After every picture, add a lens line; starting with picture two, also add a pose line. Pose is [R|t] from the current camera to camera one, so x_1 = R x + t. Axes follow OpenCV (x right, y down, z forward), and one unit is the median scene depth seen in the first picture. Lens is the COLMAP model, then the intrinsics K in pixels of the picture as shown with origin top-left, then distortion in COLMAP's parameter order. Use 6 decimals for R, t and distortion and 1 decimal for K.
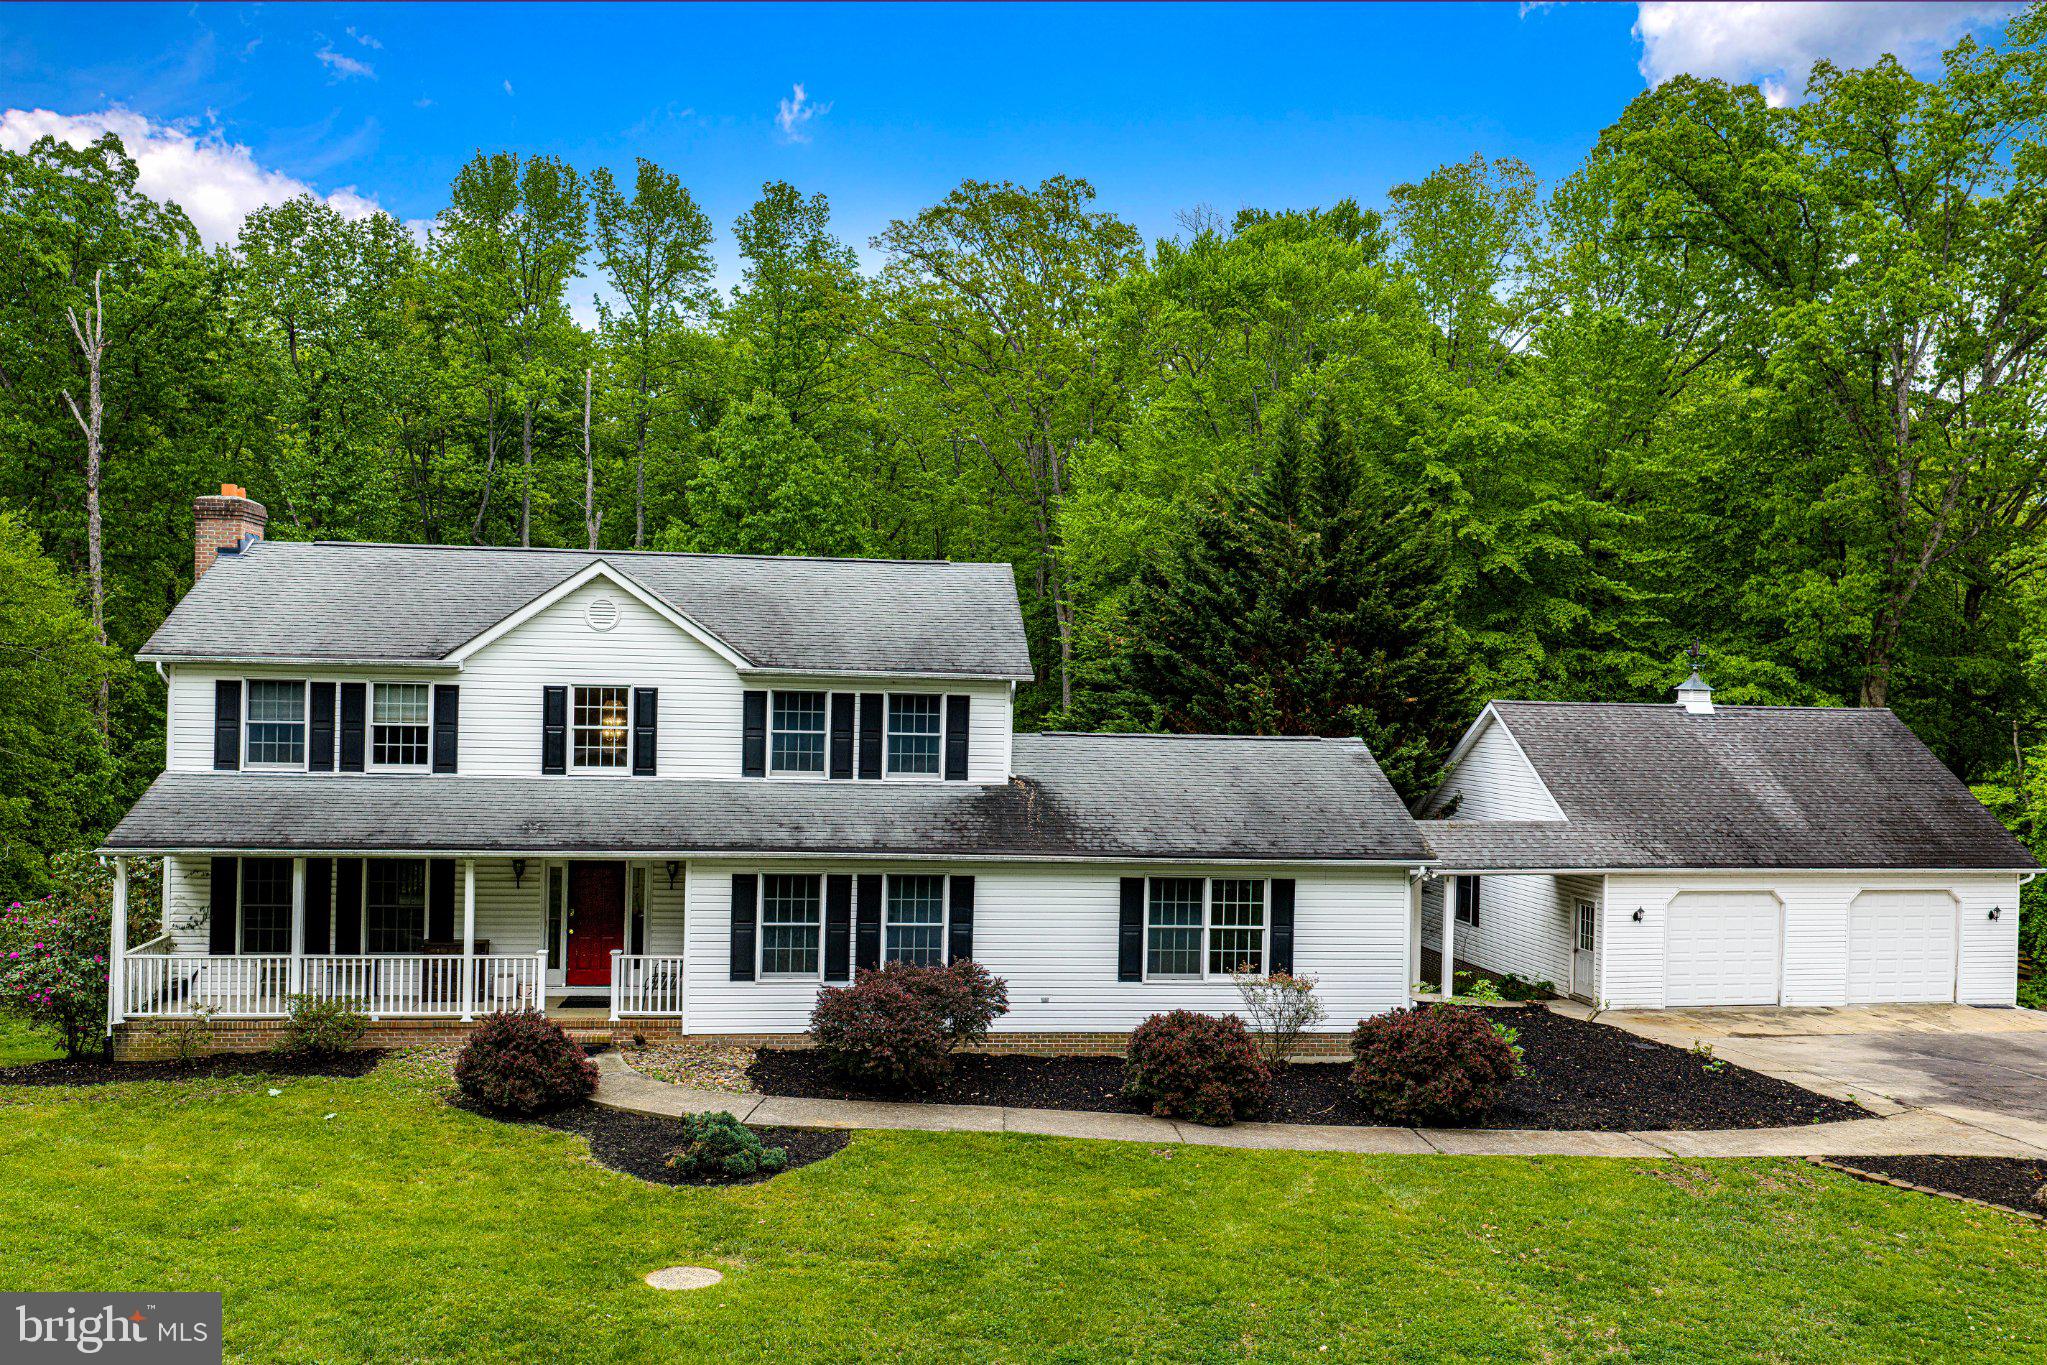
lens RADIAL K [[1689.1, 0, 1029.6], [0, 1689.1, 689.7], [0, 0, 1]] dist [0.016580, -0.027503]
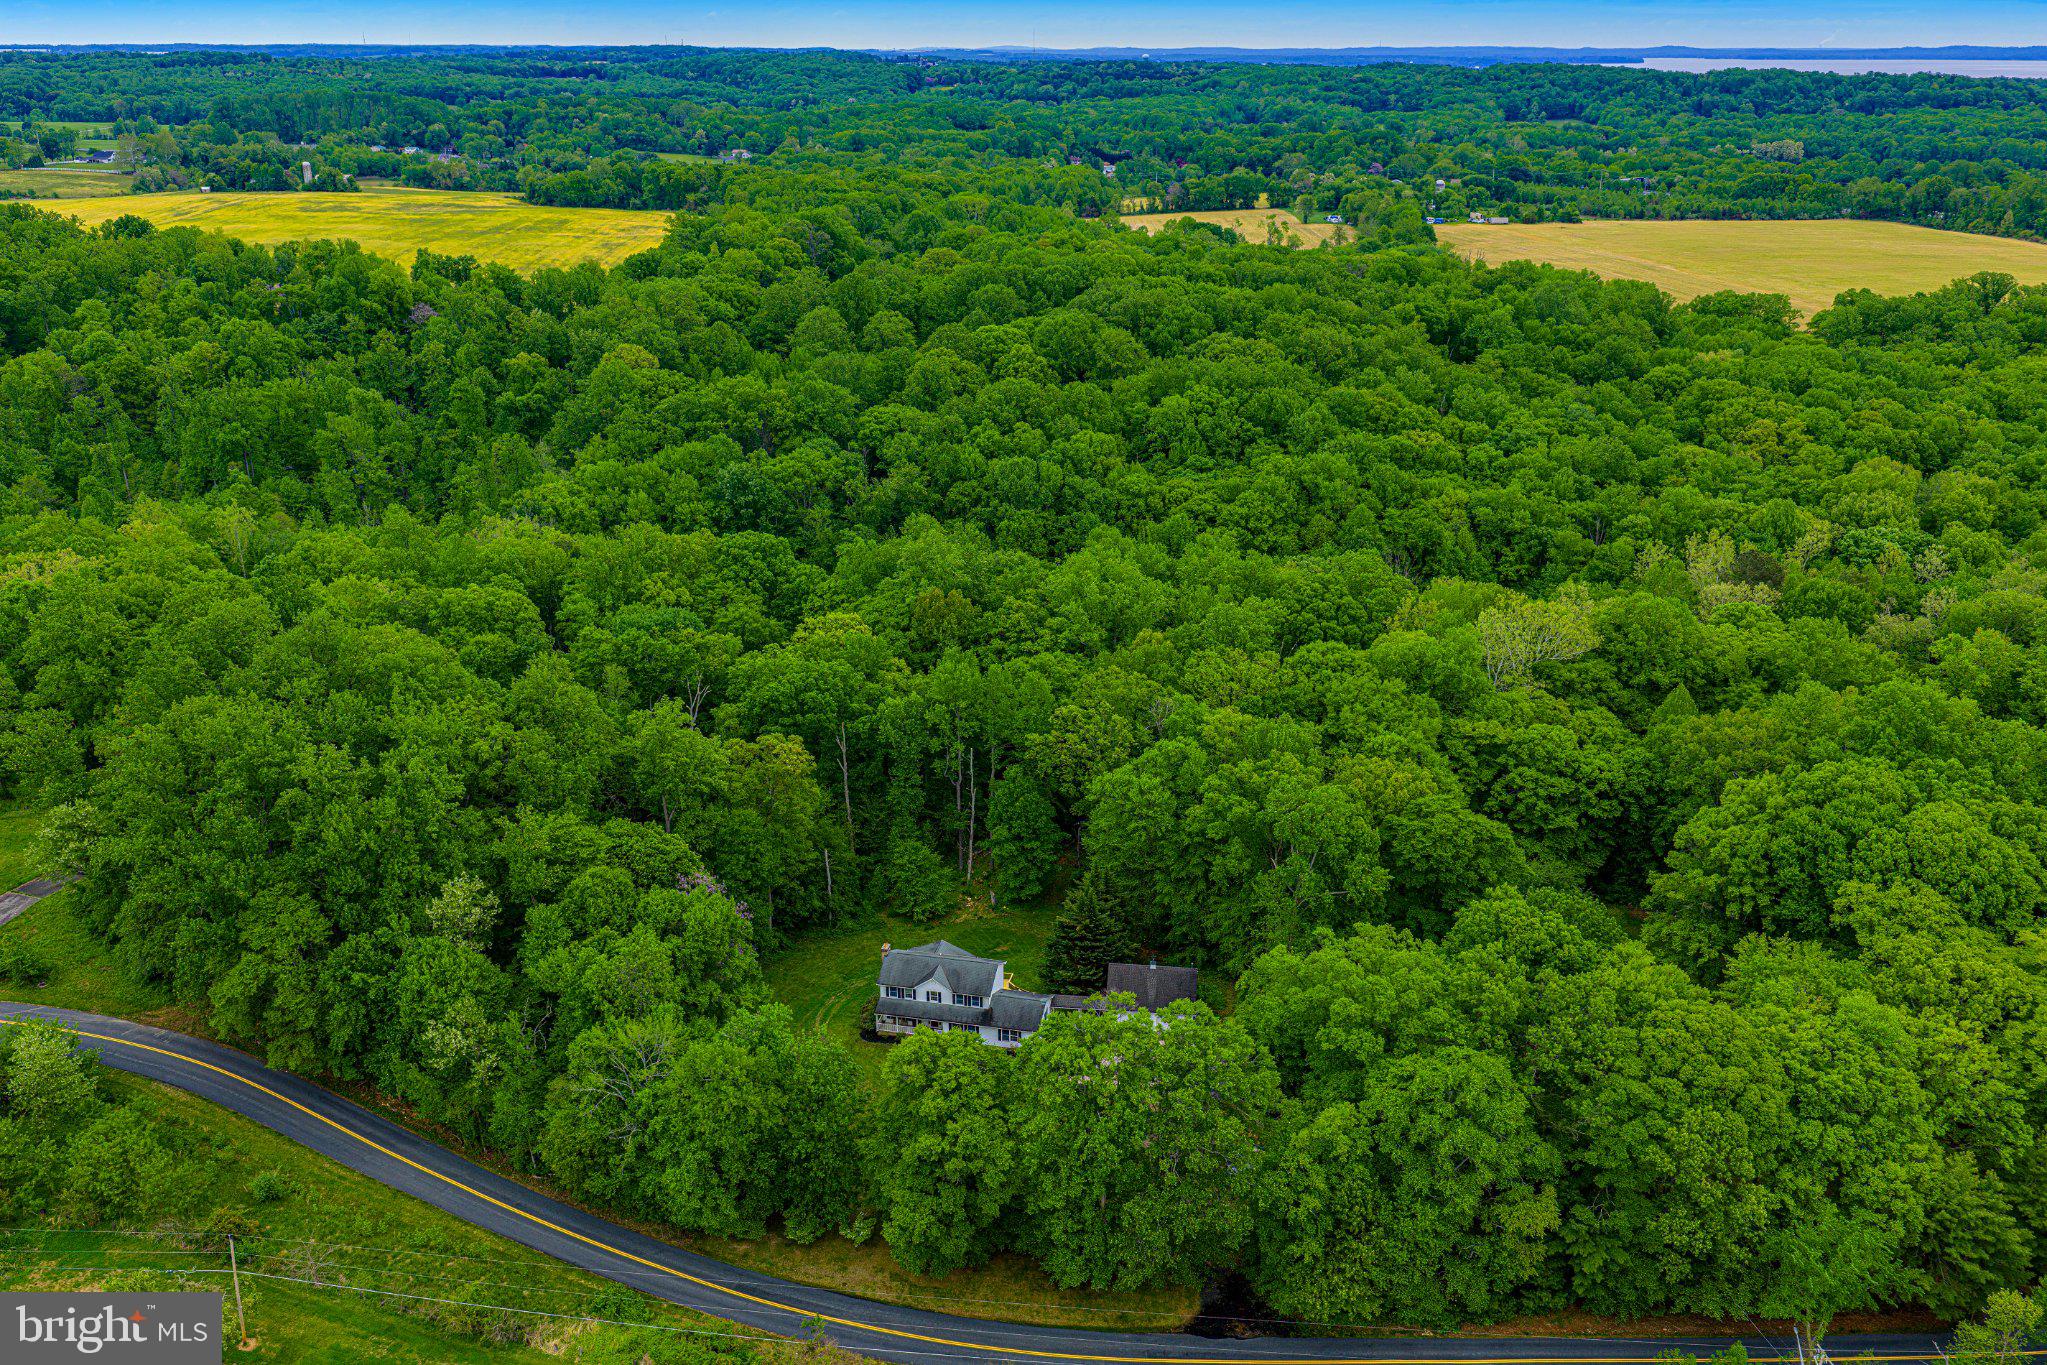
lens RADIAL K [[1689.1, 0, 1029.2], [0, 1689.1, 682.0], [0, 0, 1]] dist [0.016580, -0.027503]
pose [[0.944804, 0.096296, -0.313164, 2.266029], [0.022413, 0.934597, 0.355002, -3.787242], [0.326868, -0.342426, 0.880853, -4.781909]]
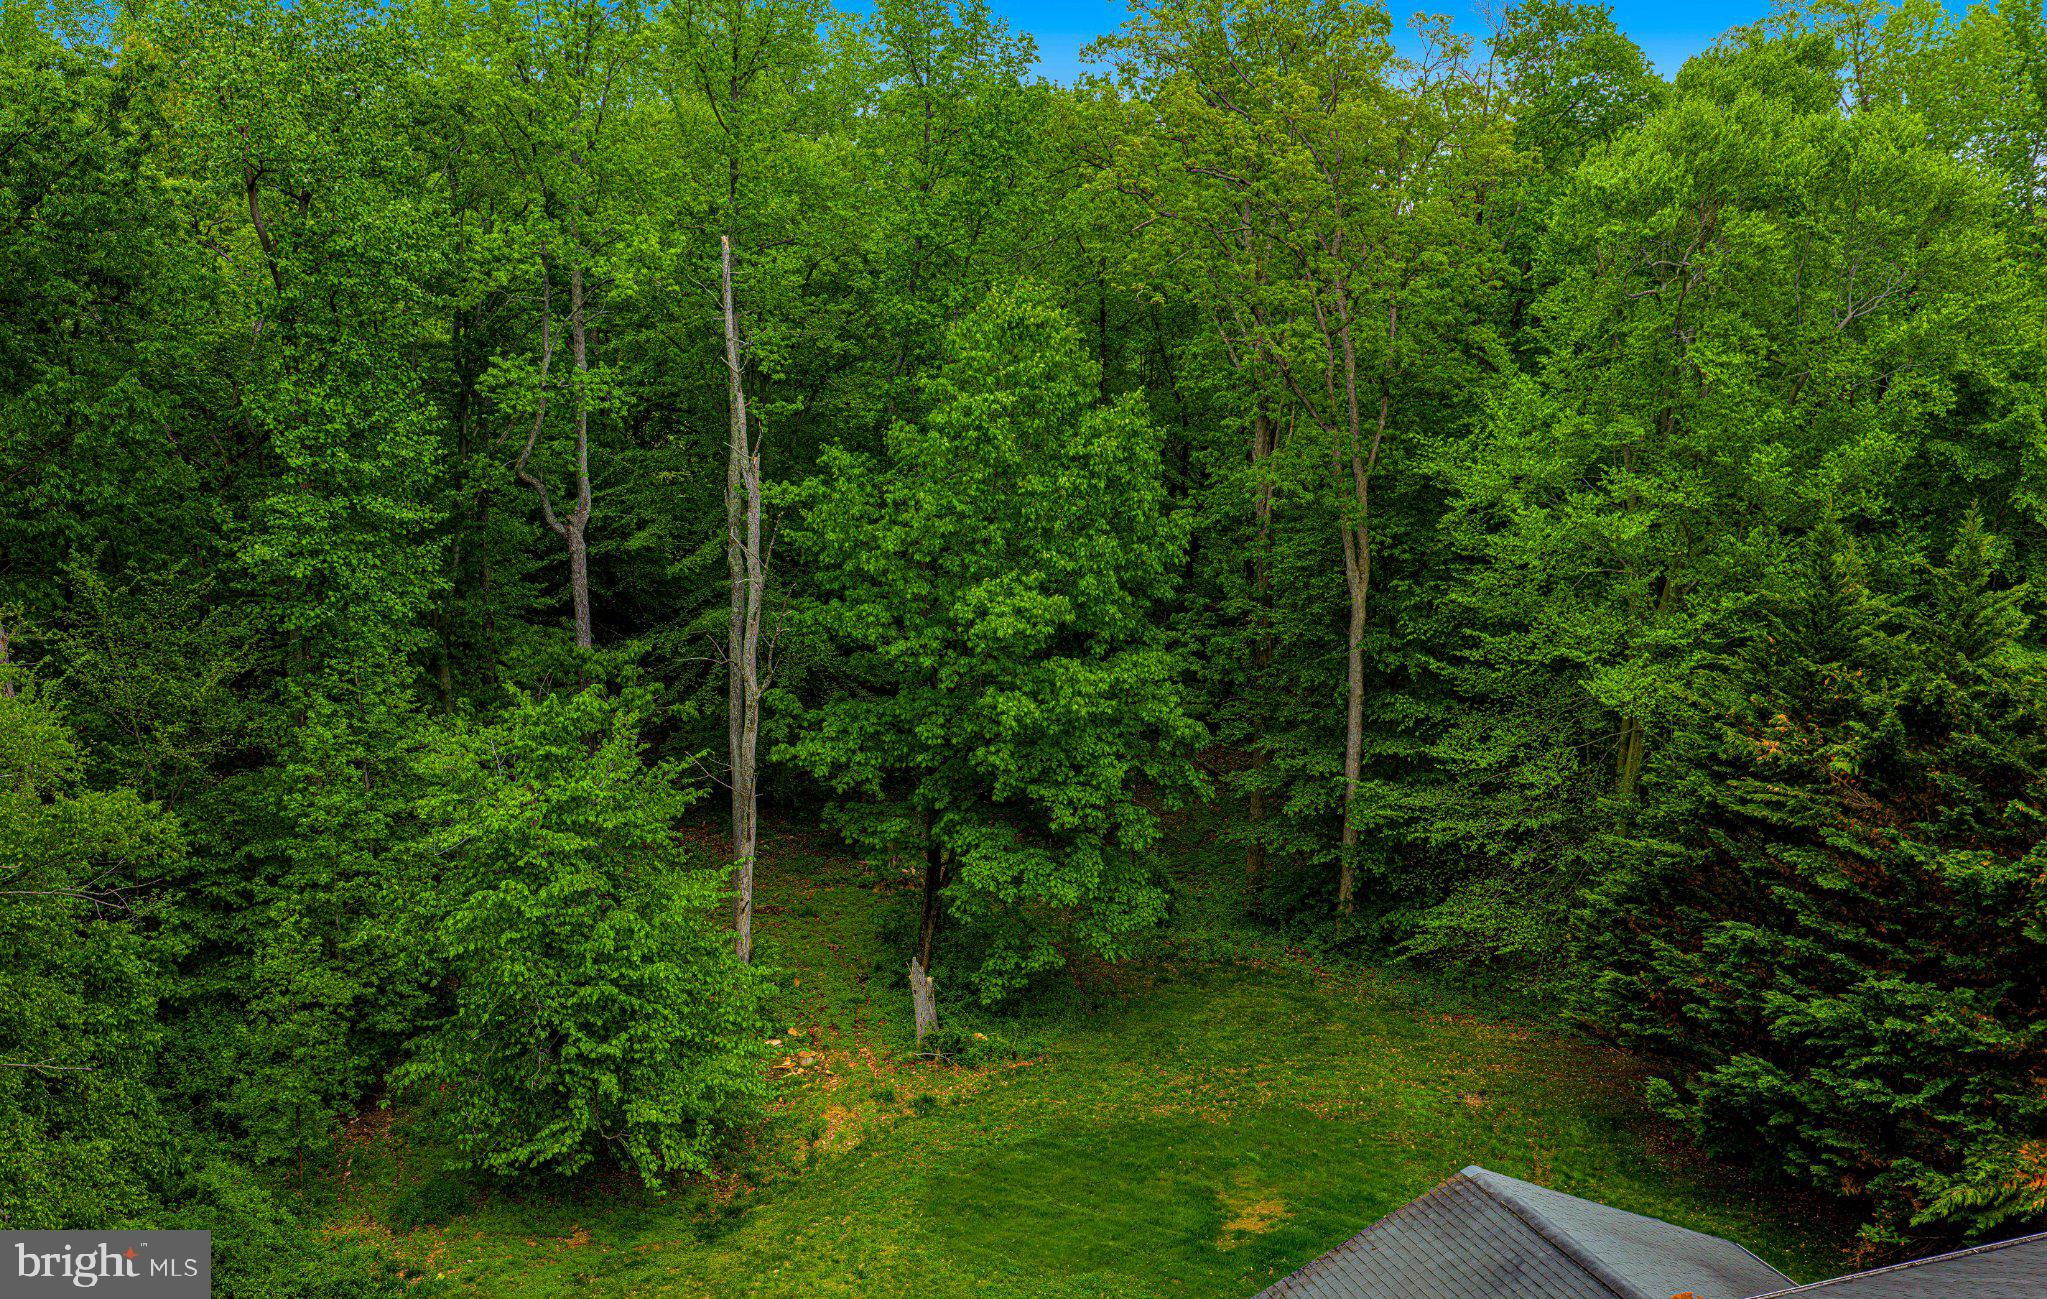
lens RADIAL K [[1713.4, 0, 1033.8], [0, 1713.4, 720.2], [0, 0, 1]] dist [0.013056, -0.013103]
pose [[0.971325, -0.046931, 0.233076, -0.766817], [-0.005675, 0.975469, 0.220066, -0.359689], [-0.237687, -0.215078, 0.947231, 0.777384]]
